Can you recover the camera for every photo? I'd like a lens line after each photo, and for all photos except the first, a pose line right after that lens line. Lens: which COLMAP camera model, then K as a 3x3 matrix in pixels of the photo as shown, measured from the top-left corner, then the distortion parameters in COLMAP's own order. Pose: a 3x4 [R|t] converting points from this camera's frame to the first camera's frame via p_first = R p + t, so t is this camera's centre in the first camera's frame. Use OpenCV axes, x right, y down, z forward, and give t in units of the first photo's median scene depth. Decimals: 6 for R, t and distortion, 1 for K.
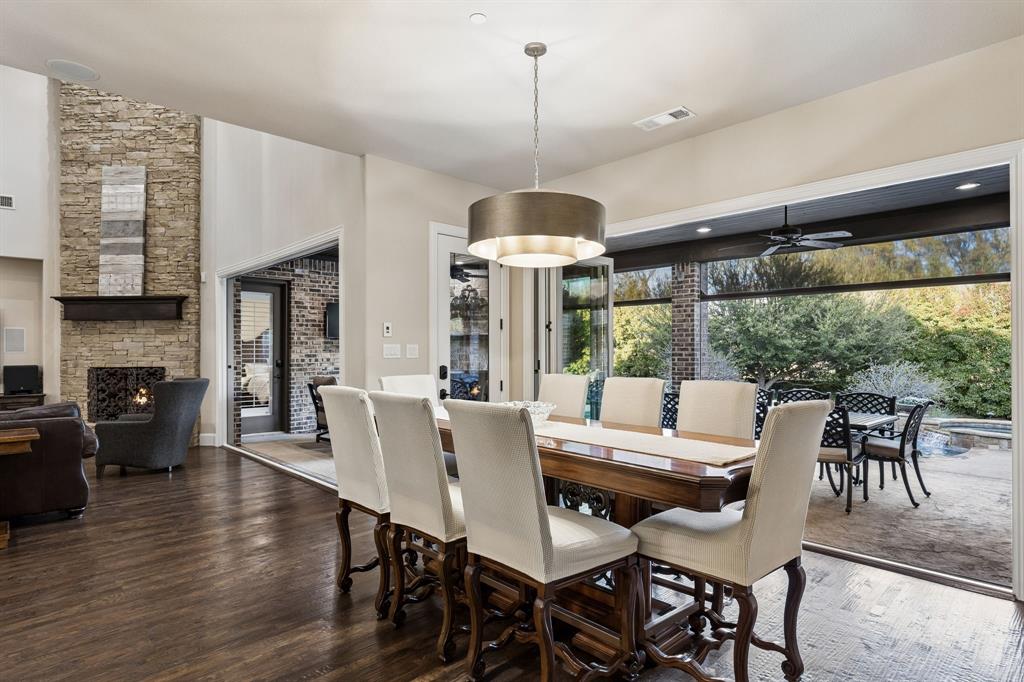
lens RADIAL K [[548.4, 0, 518.3], [0, 548.4, 347.9], [0, 0, 1]] dist [0.001931, 0.000236]
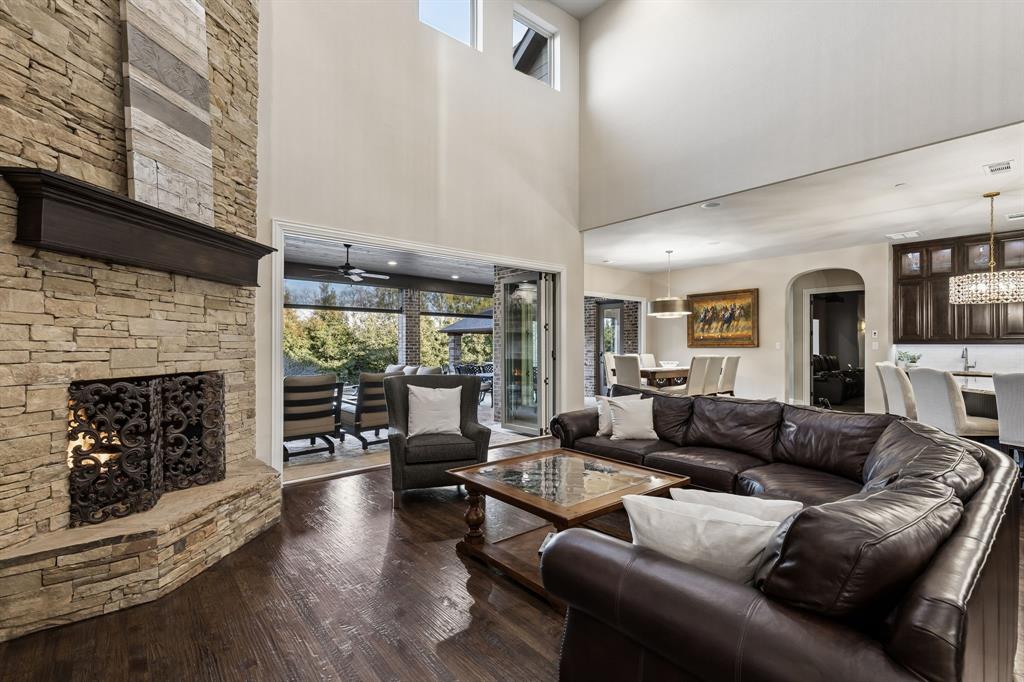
lens RADIAL K [[456.6, 0, 513.0], [0, 456.6, 346.6], [0, 0, 1]] dist [0.001260, -0.000148]
pose [[0.072402, 0.003767, 0.997368, -0.974283], [-0.006795, 0.999972, -0.003283, 0.009863], [-0.997352, -0.006540, 0.072425, 0.621144]]
